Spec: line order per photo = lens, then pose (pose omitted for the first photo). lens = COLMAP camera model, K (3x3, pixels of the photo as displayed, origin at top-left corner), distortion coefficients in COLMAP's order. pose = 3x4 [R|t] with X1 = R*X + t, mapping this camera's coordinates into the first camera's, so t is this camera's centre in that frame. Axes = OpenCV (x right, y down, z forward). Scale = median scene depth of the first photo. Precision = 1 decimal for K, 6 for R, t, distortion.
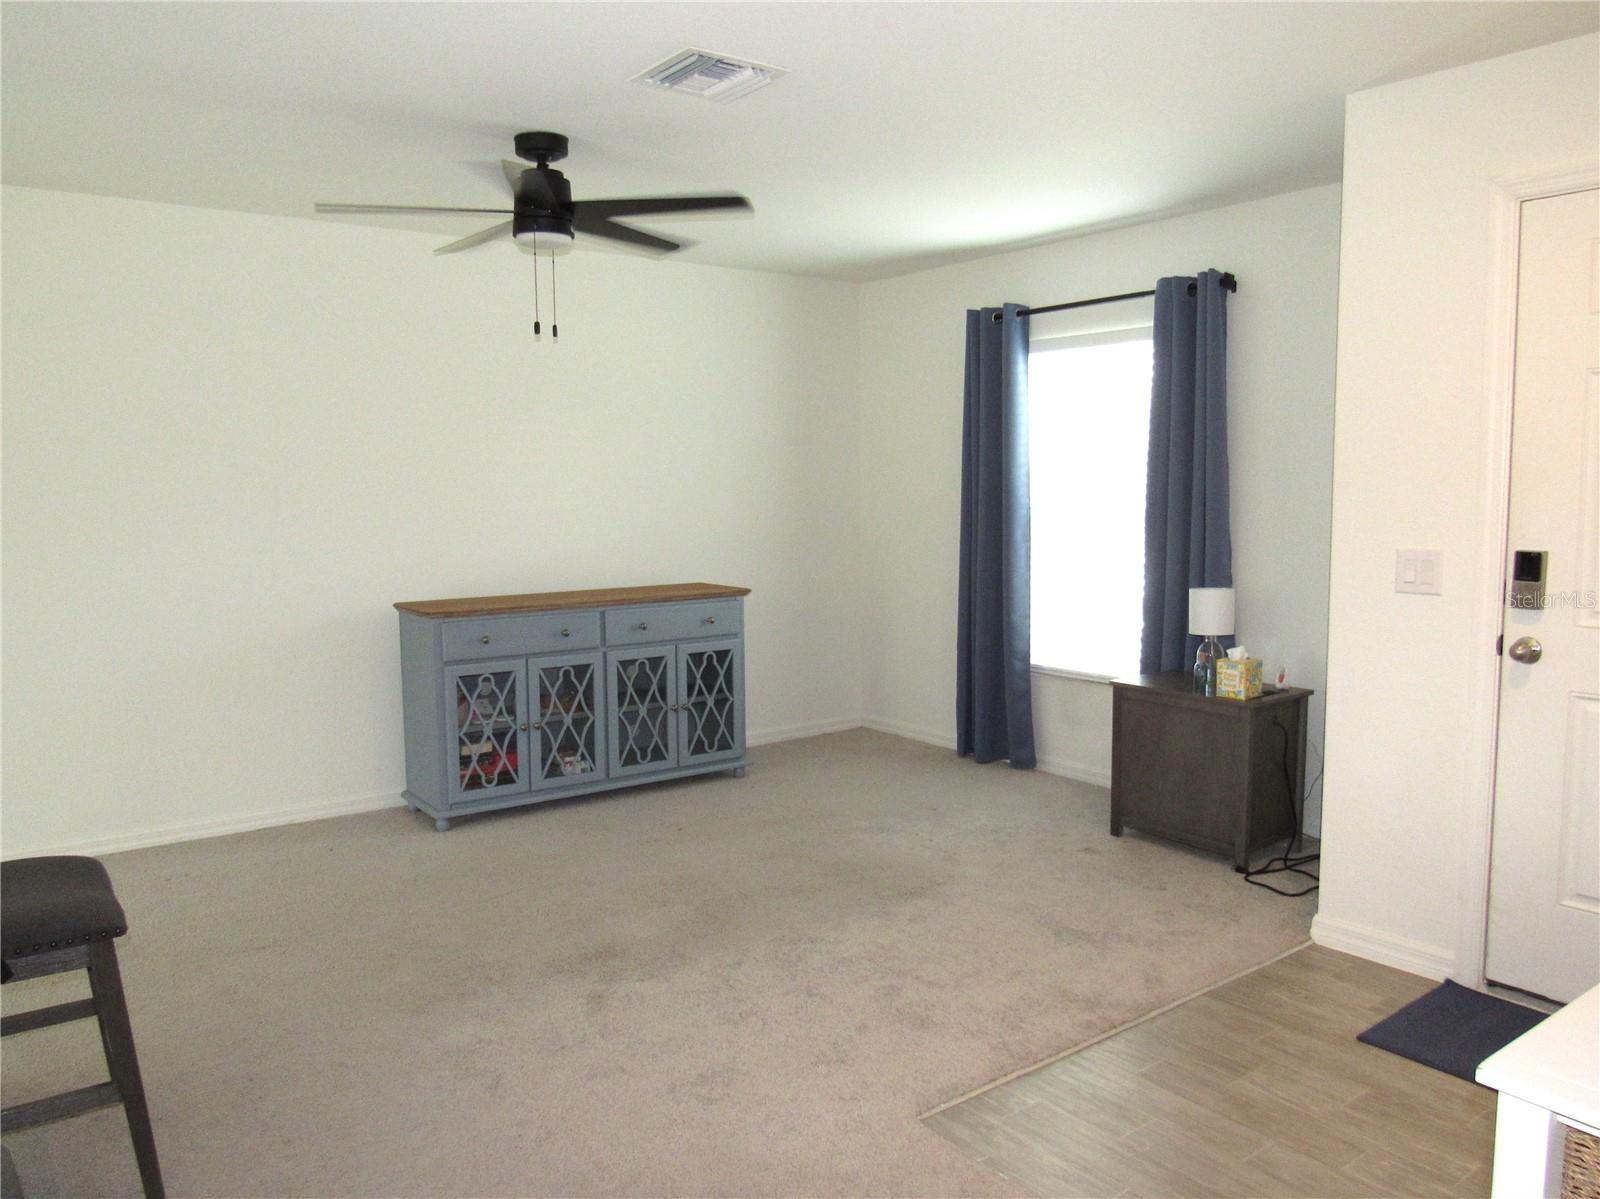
lens RADIAL K [[1197.2, 0, 800.0], [0, 1197.2, 599.5], [0, 0, 1]] dist [-0.028484, 0.003961]
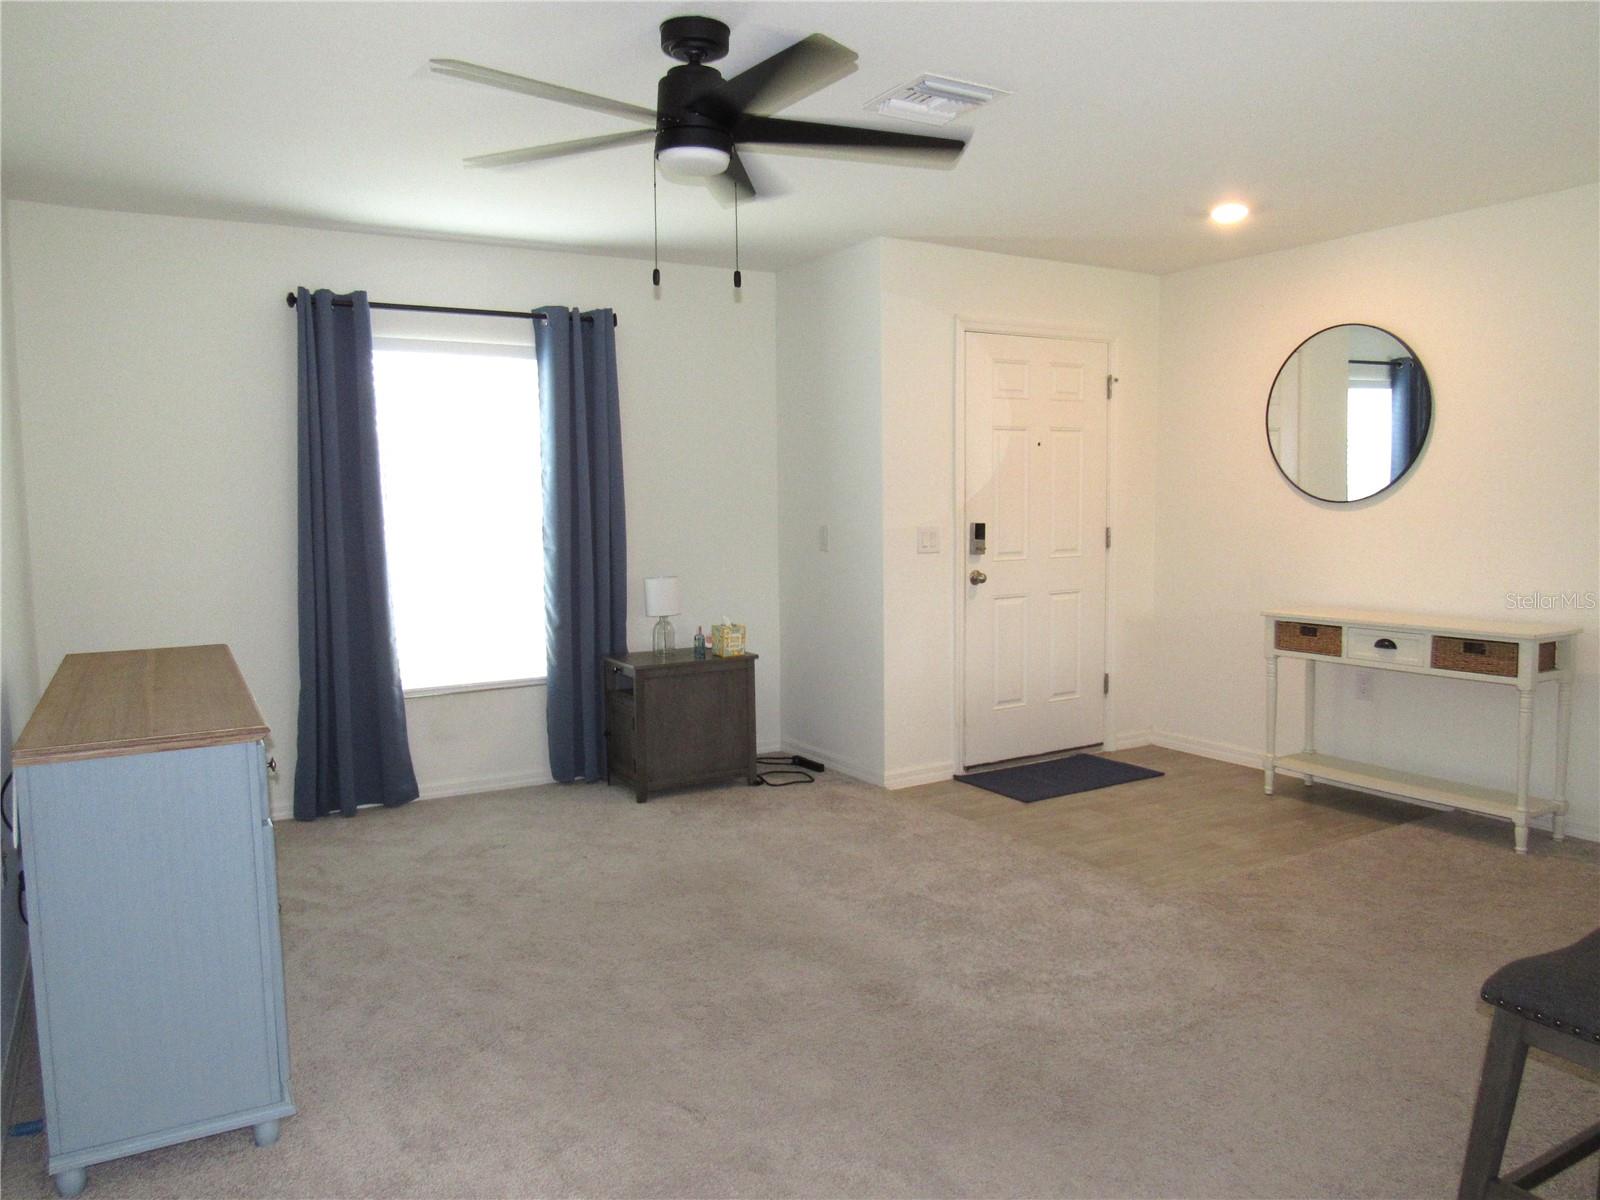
lens RADIAL K [[1197.2, 0, 800.0], [0, 1197.2, 600.0], [0, 0, 1]] dist [-0.028484, 0.003961]
pose [[0.099778, -0.082087, 0.991618, -1.011114], [0.108853, 0.991510, 0.071125, -0.068044], [-0.989038, 0.100844, 0.107866, 0.874943]]
